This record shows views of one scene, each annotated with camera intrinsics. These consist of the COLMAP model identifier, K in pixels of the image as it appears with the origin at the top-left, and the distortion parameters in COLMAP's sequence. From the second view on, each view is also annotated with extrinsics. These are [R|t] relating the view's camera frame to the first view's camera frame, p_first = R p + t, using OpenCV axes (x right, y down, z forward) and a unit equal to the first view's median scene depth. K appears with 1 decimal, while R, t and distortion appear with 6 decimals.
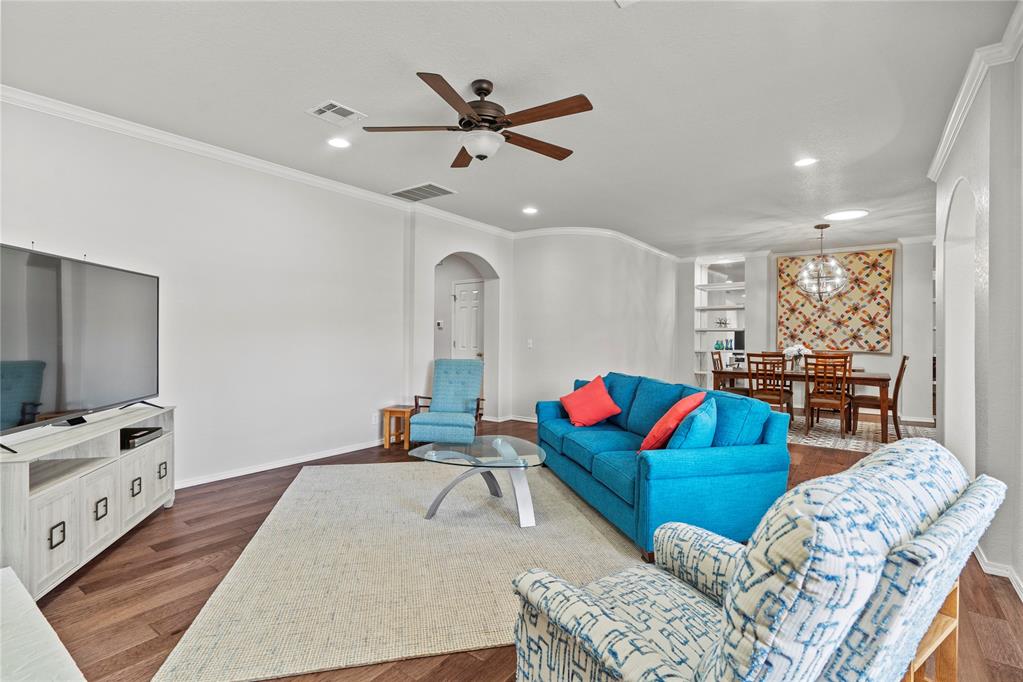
lens RADIAL K [[499.4, 0, 512.1], [0, 499.4, 338.6], [0, 0, 1]] dist [0.001244, 0.000384]
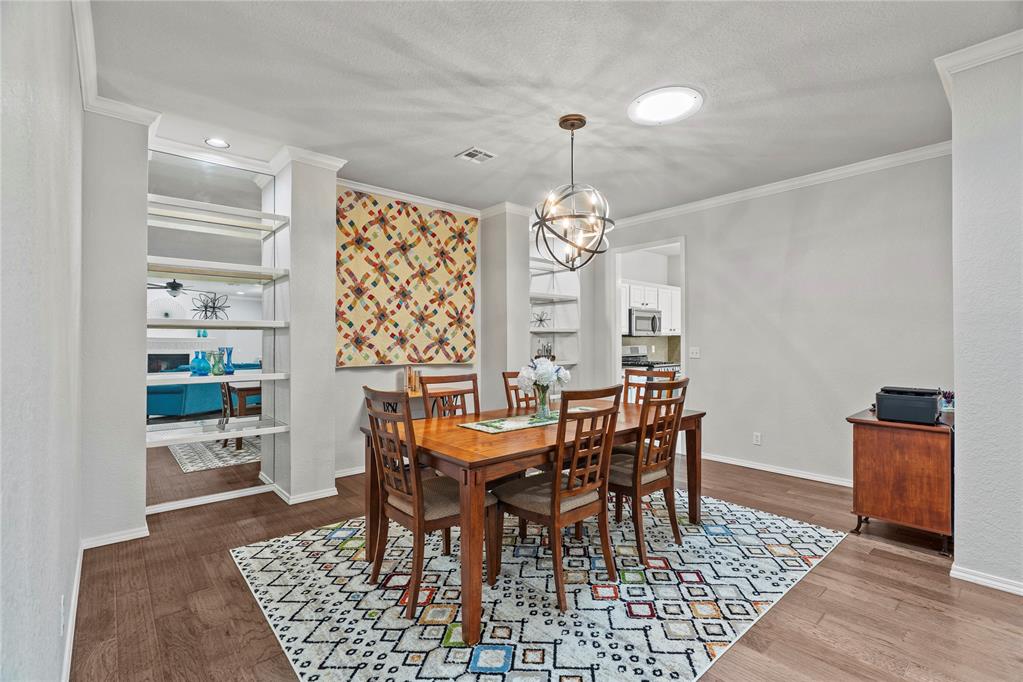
lens RADIAL K [[463.1, 0, 512.4], [0, 463.1, 337.7], [0, 0, 1]] dist [0.000813, 0.000297]
pose [[0.230258, 0.002649, 0.973126, 0.125924], [0.005069, 0.999979, -0.003921, -0.005042], [-0.973116, 0.005836, 0.230240, 0.767140]]
